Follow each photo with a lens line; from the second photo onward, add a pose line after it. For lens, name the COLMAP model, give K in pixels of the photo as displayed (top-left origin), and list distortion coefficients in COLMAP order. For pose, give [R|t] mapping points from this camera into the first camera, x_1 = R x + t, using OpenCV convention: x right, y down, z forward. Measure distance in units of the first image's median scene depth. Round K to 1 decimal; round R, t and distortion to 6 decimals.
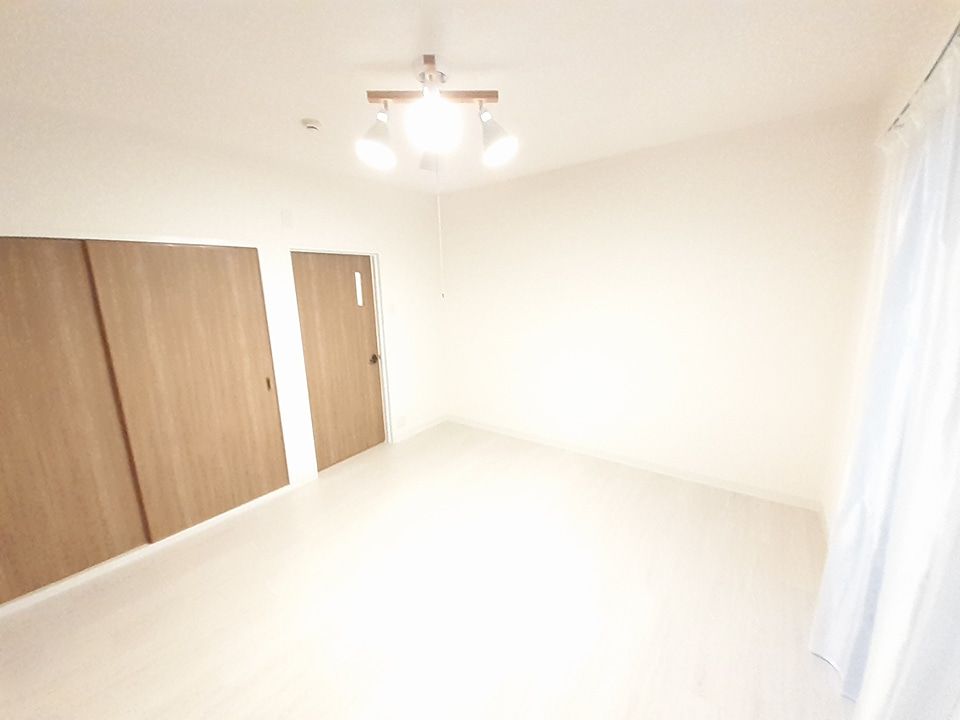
lens RADIAL K [[388.1, 0, 484.0], [0, 388.1, 362.2], [0, 0, 1]] dist [0.036582, -0.022944]
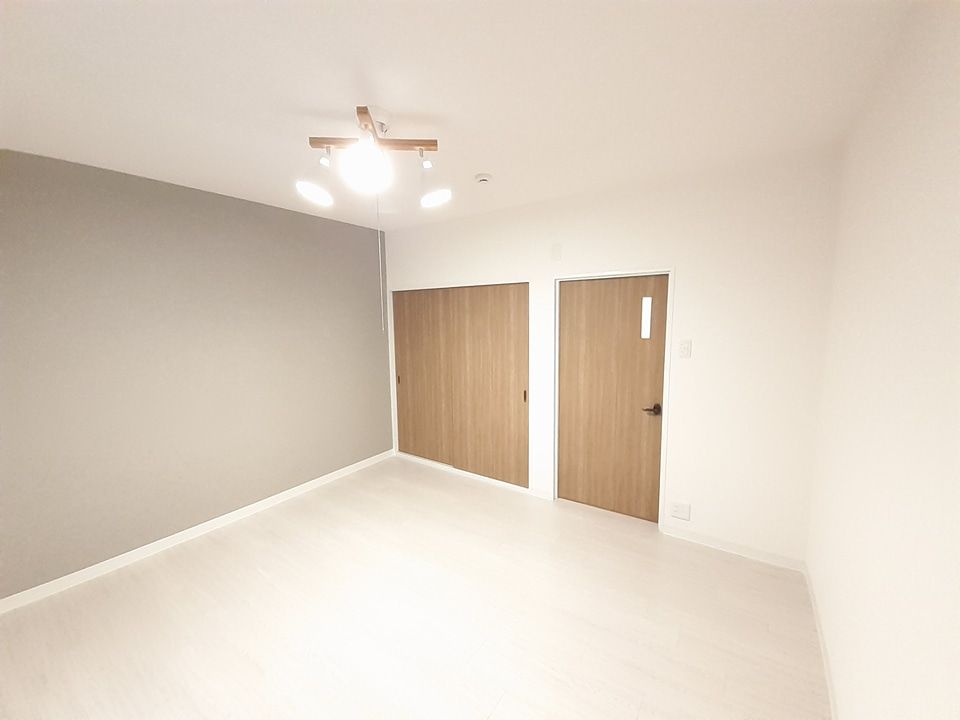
lens RADIAL K [[376.2, 0, 484.4], [0, 376.2, 362.2], [0, 0, 1]] dist [0.016167, -0.000197]
pose [[0.030008, 0.154825, -0.987486, 0.547951], [-0.187270, 0.971308, 0.146597, -0.187803], [0.981850, 0.180527, 0.058141, 0.806833]]
